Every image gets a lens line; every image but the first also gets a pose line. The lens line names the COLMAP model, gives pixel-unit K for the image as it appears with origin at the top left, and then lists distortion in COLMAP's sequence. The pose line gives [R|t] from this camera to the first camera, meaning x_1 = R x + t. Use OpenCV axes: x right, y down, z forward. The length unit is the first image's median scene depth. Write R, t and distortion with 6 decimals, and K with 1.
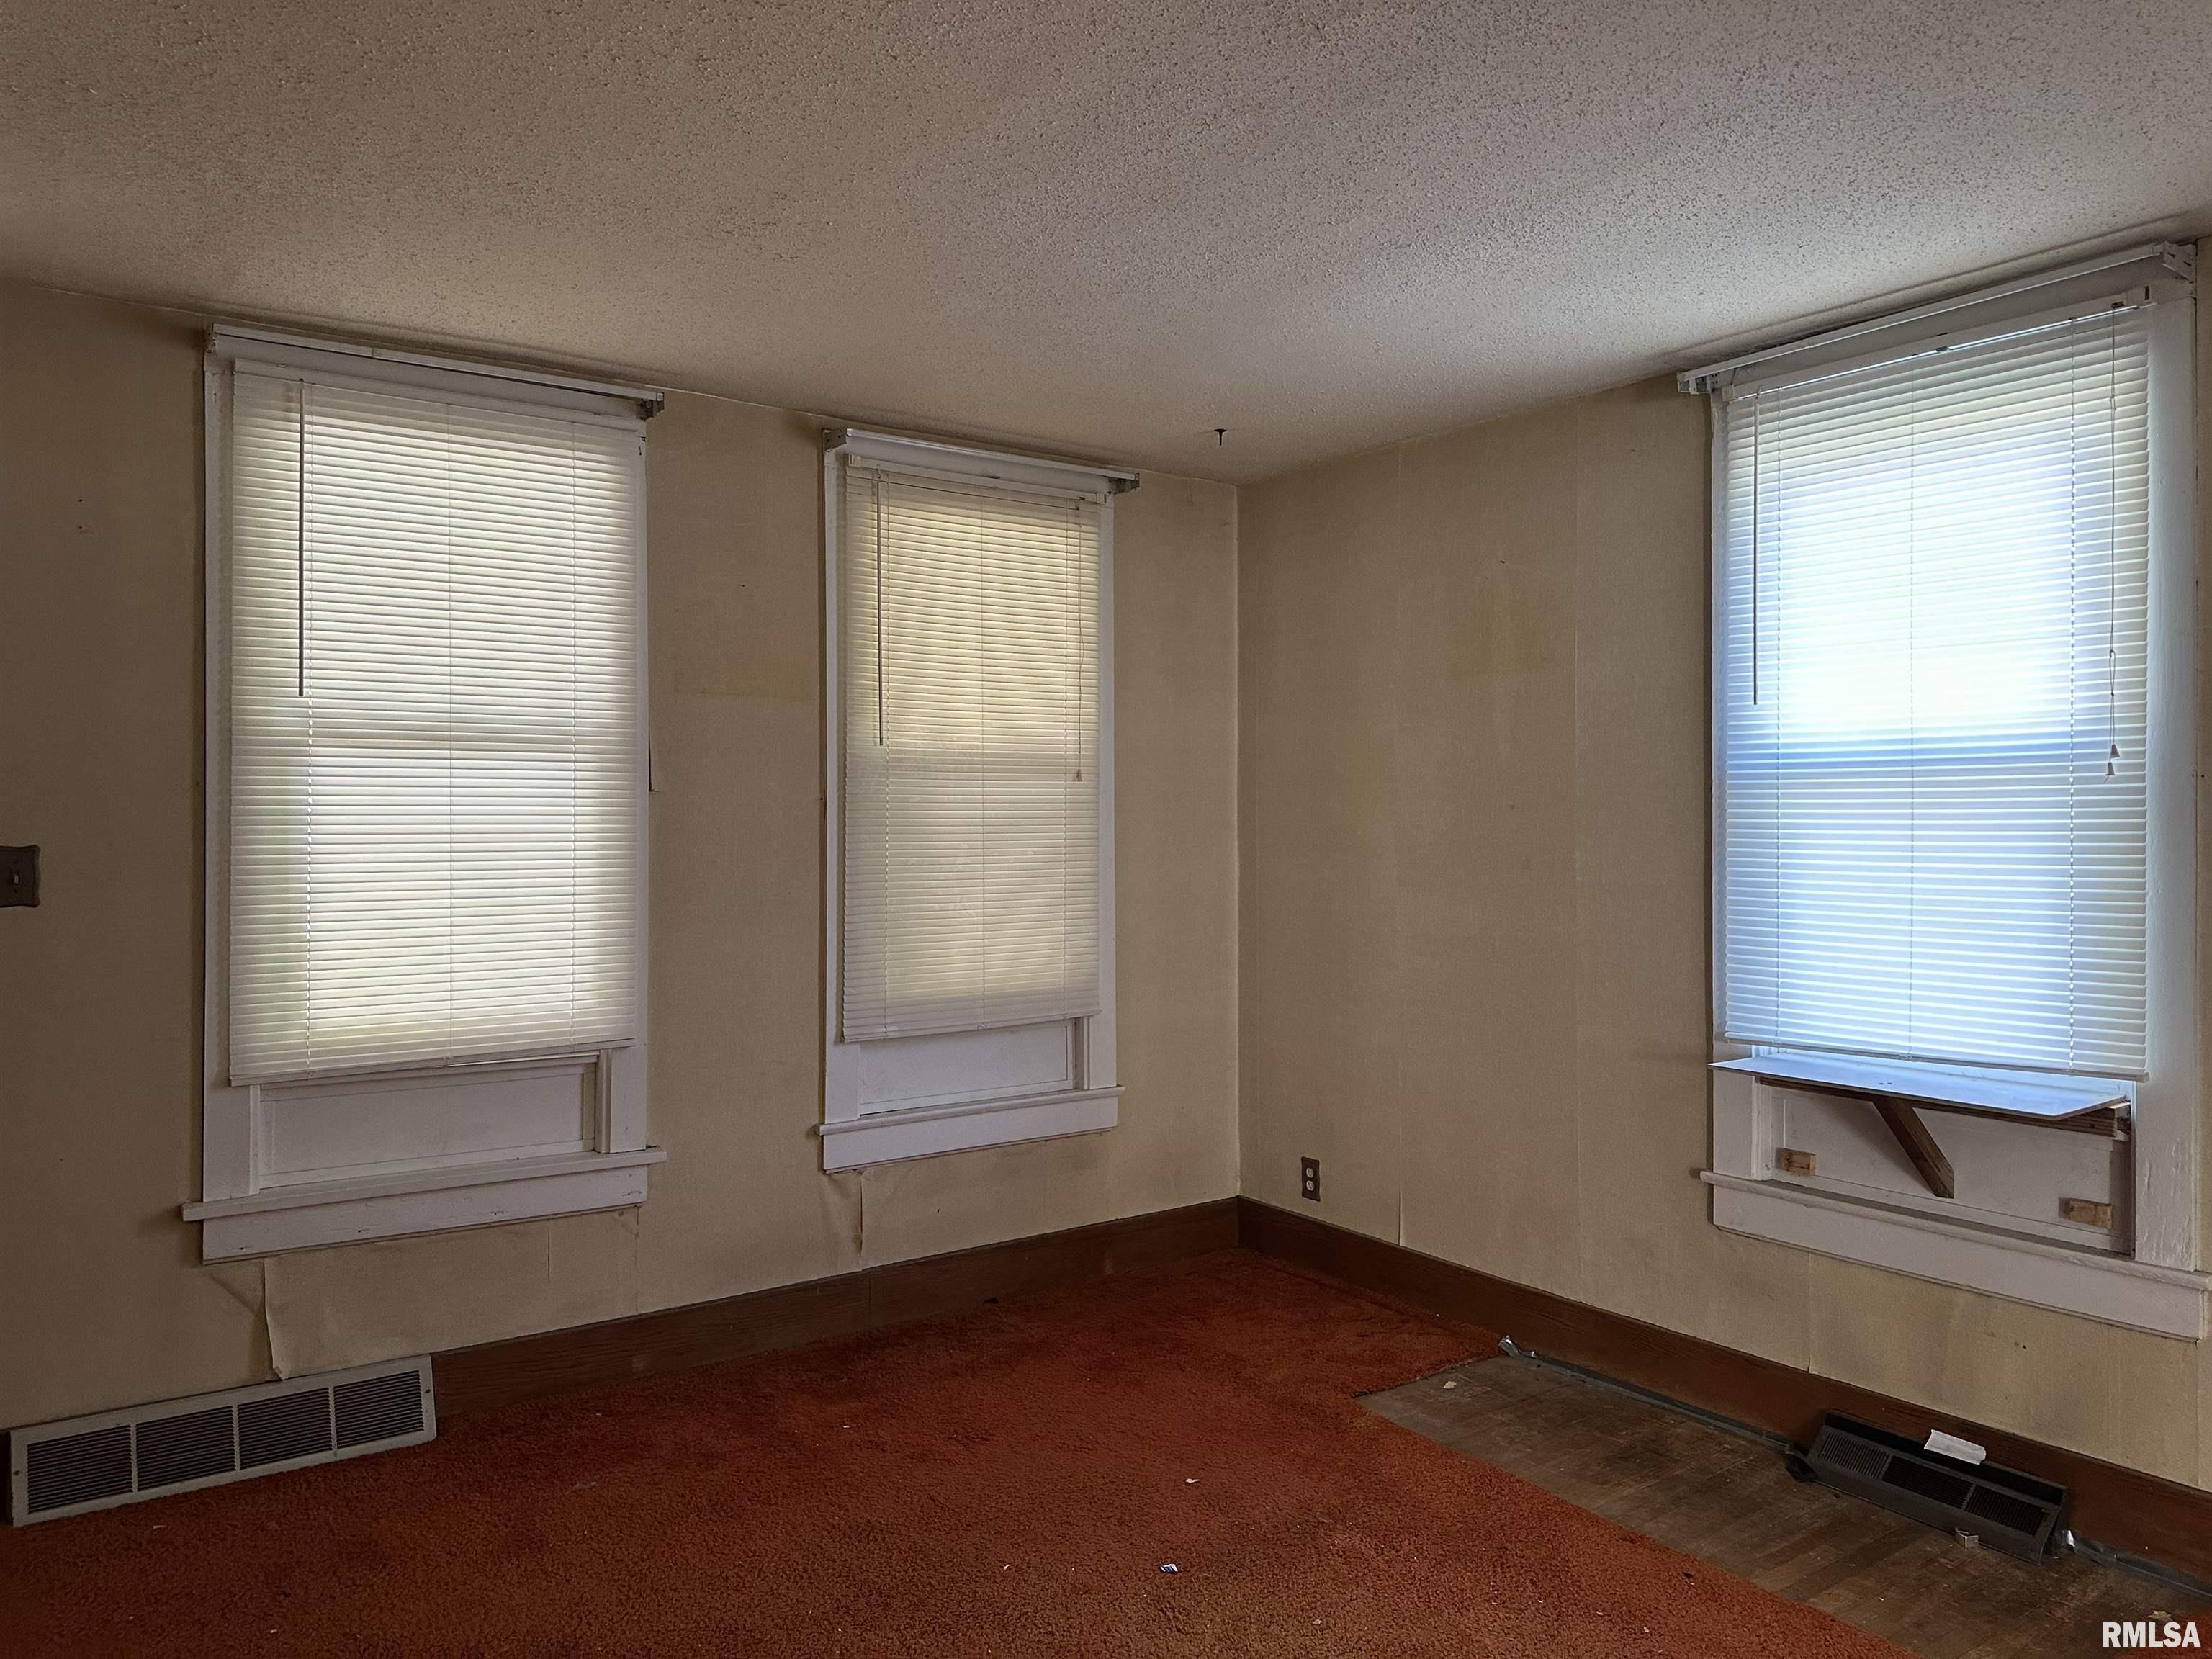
lens RADIAL K [[1548.5, 0, 1108.4], [0, 1548.5, 833.8], [0, 0, 1]] dist [-0.006929, -0.011374]
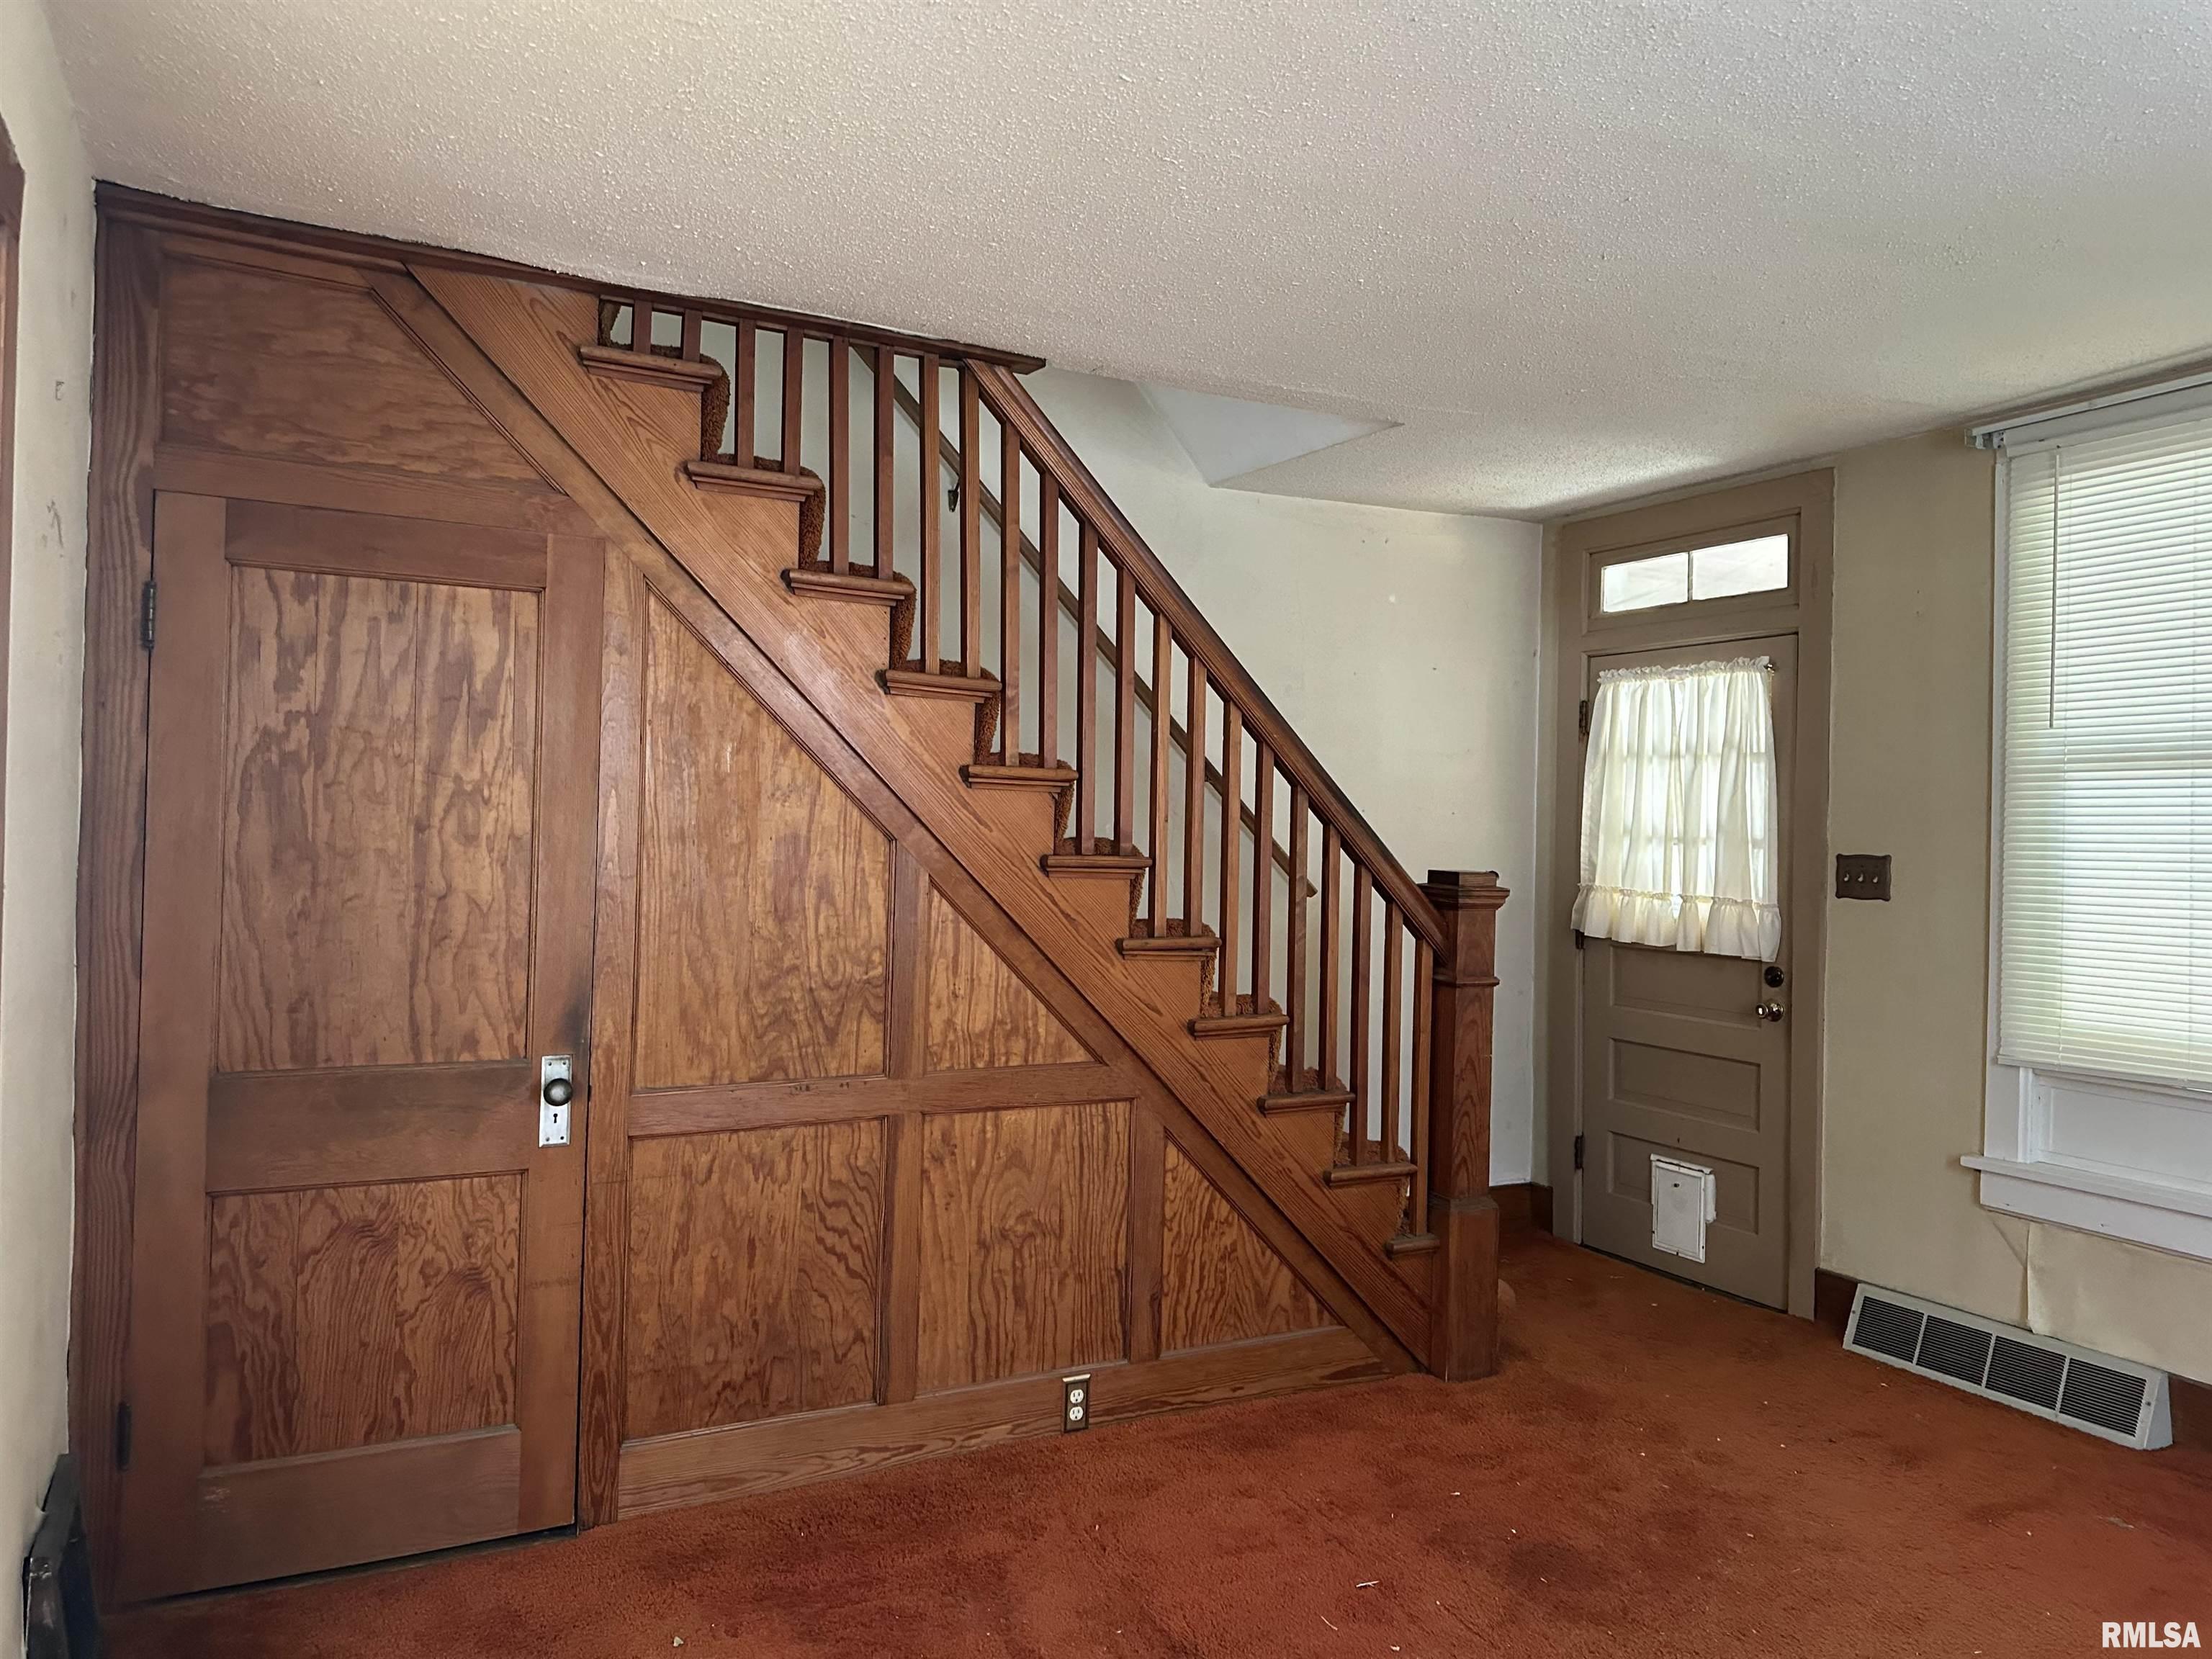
lens RADIAL K [[1548.5, 0, 1110.4], [0, 1548.5, 823.2], [0, 0, 1]] dist [-0.006929, -0.011374]
pose [[-0.135550, -0.002651, -0.990767, 0.682168], [-0.021035, 0.999779, 0.000202, -0.005759], [0.990547, 0.020869, -0.135576, 0.475817]]
